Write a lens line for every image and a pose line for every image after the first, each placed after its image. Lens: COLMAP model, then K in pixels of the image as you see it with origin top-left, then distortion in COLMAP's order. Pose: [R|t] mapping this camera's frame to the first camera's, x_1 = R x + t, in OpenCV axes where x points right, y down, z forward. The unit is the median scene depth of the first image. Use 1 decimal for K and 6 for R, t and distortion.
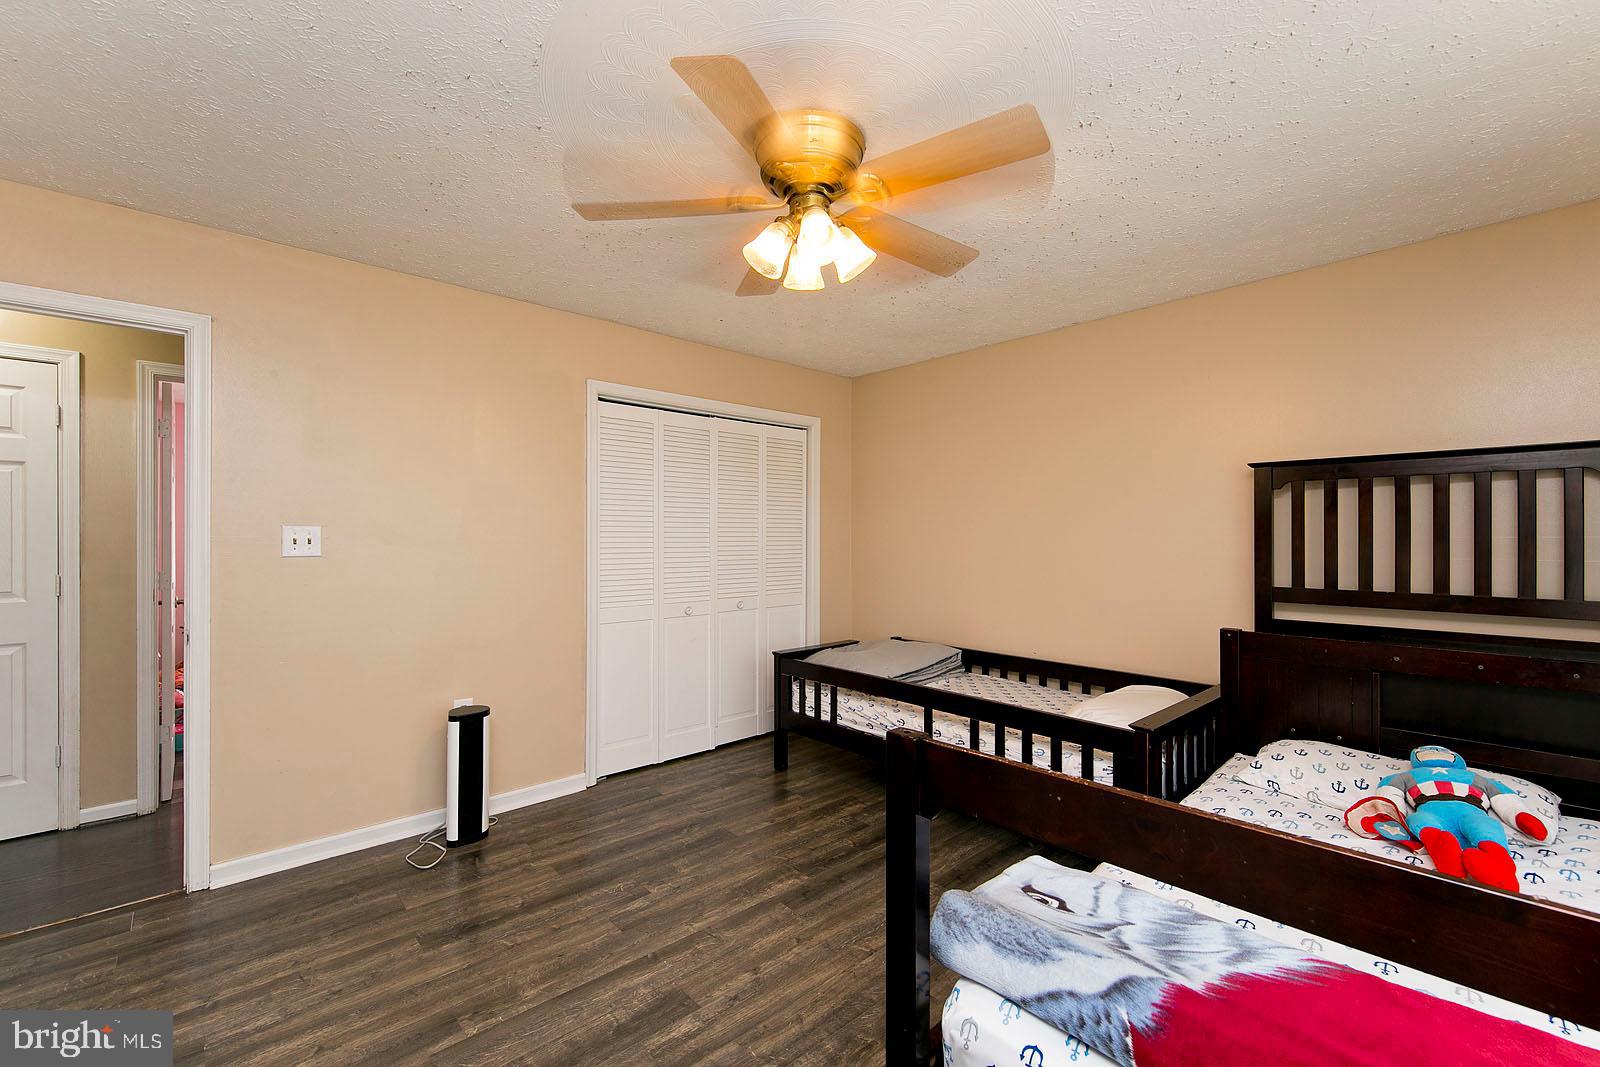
lens RADIAL K [[668.3, 0, 803.1], [0, 668.3, 533.8], [0, 0, 1]] dist [0.011925, -0.005964]
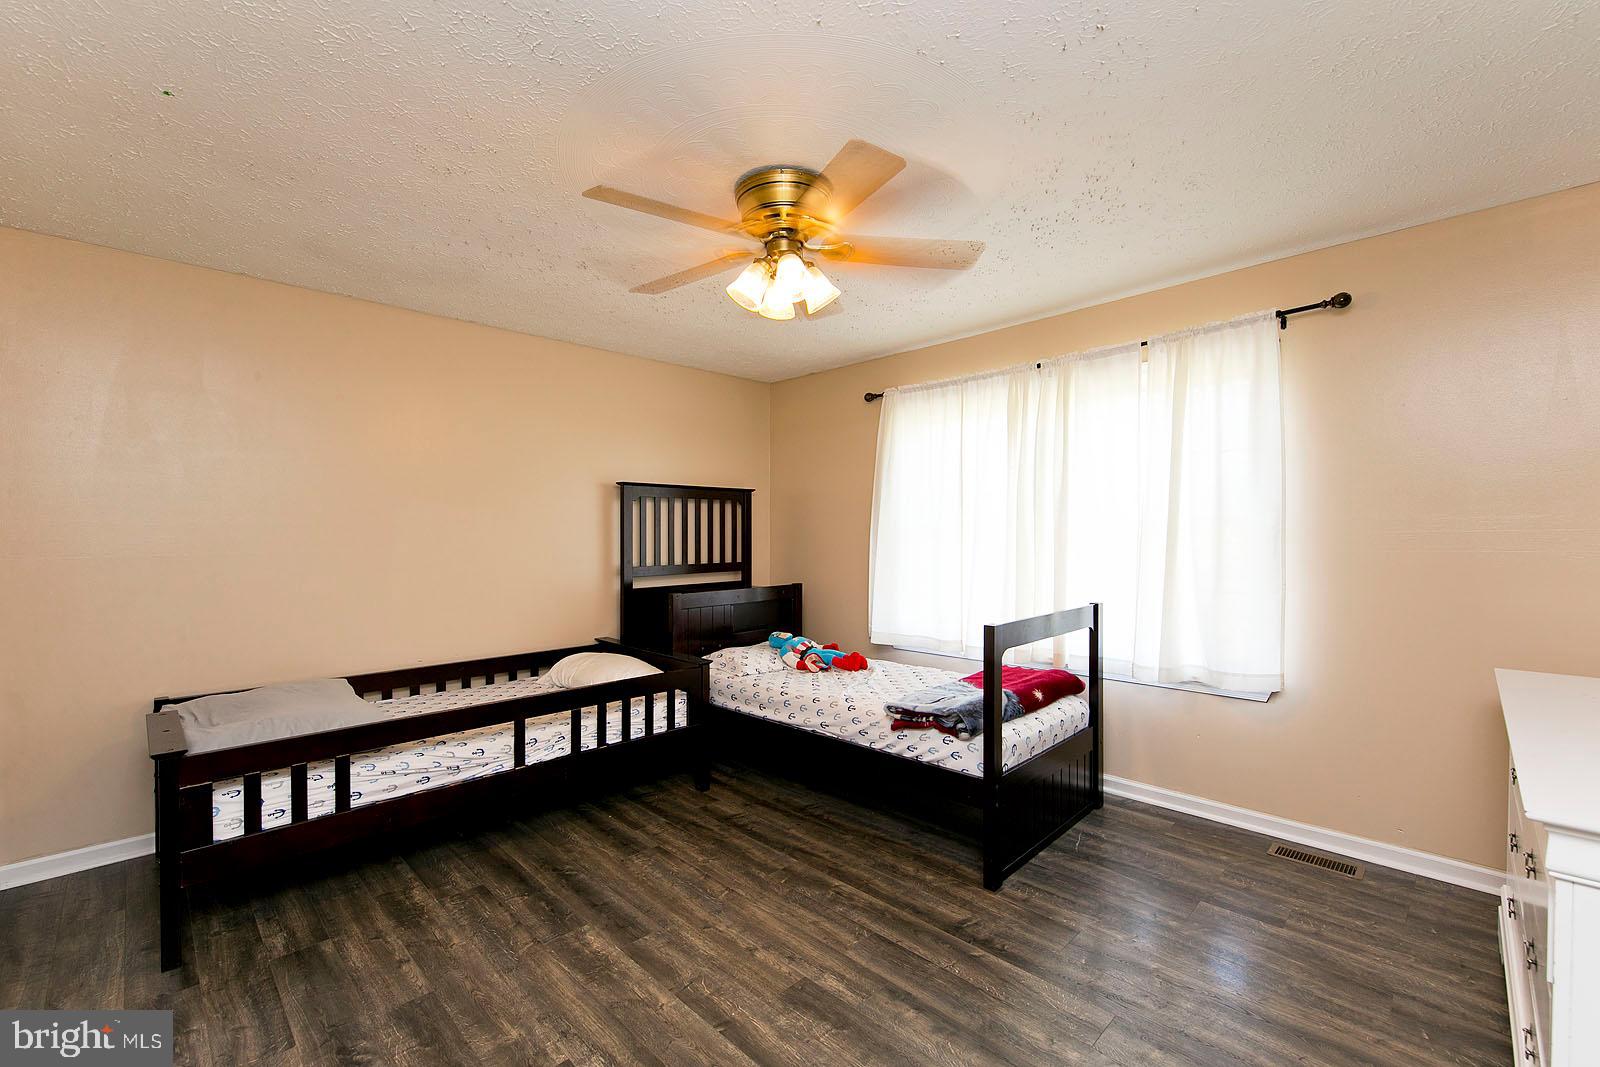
lens RADIAL K [[668.3, 0, 803.0], [0, 668.3, 539.7], [0, 0, 1]] dist [0.011925, -0.005964]
pose [[-0.038927, -0.013120, 0.999156, -0.790332], [-0.003498, 0.999909, 0.012994, -0.001848], [-0.999236, -0.002989, -0.038970, 0.685067]]
